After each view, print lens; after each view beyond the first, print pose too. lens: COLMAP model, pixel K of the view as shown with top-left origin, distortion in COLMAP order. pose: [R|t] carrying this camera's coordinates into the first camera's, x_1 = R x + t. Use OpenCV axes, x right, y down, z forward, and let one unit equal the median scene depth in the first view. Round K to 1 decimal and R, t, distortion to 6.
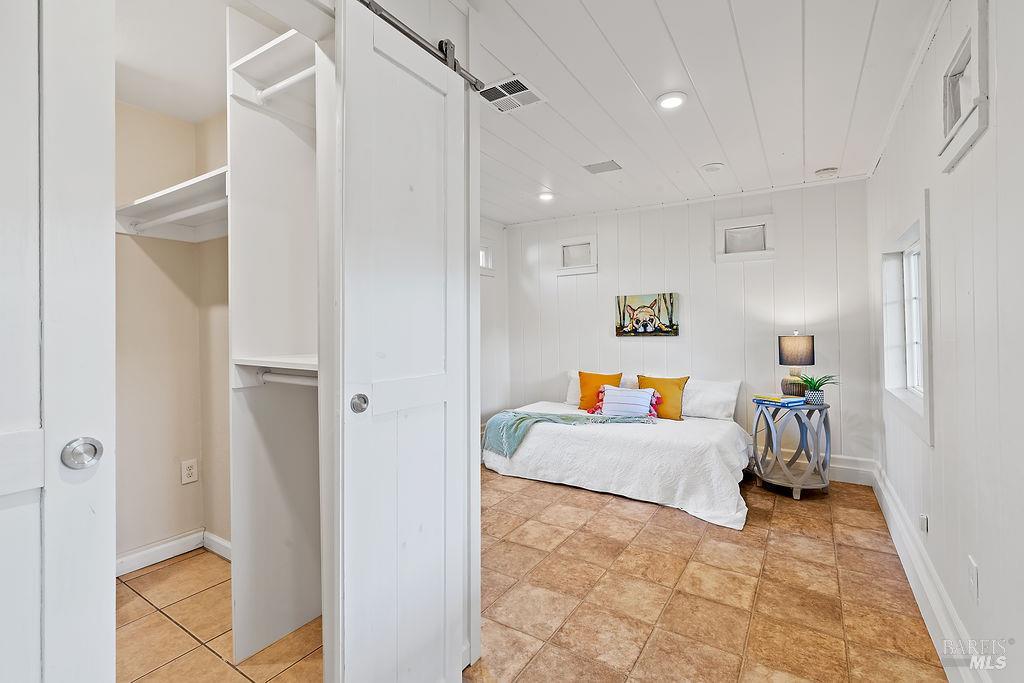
lens RADIAL K [[468.7, 0, 509.6], [0, 468.7, 339.2], [0, 0, 1]] dist [-0.000562, -0.000157]
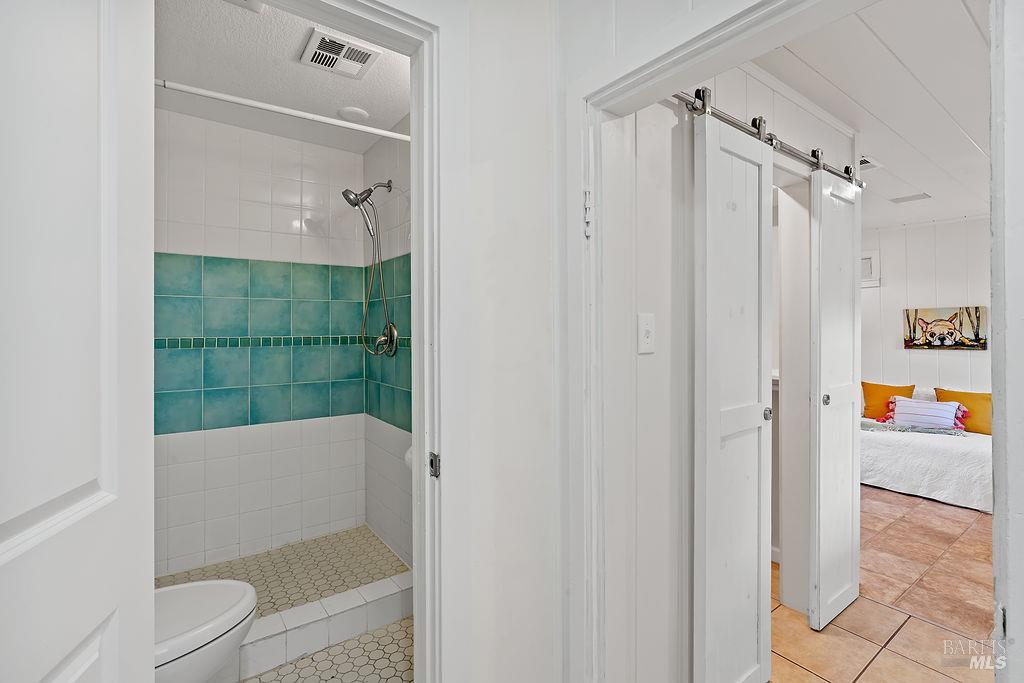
lens RADIAL K [[468.7, 0, 513.6], [0, 468.7, 332.1], [0, 0, 1]] dist [-0.000562, -0.000157]
pose [[0.930041, 0.005872, -0.367410, -0.210475], [-0.011287, 0.999857, -0.012592, -0.022230], [0.367283, 0.015858, 0.929974, -0.291110]]
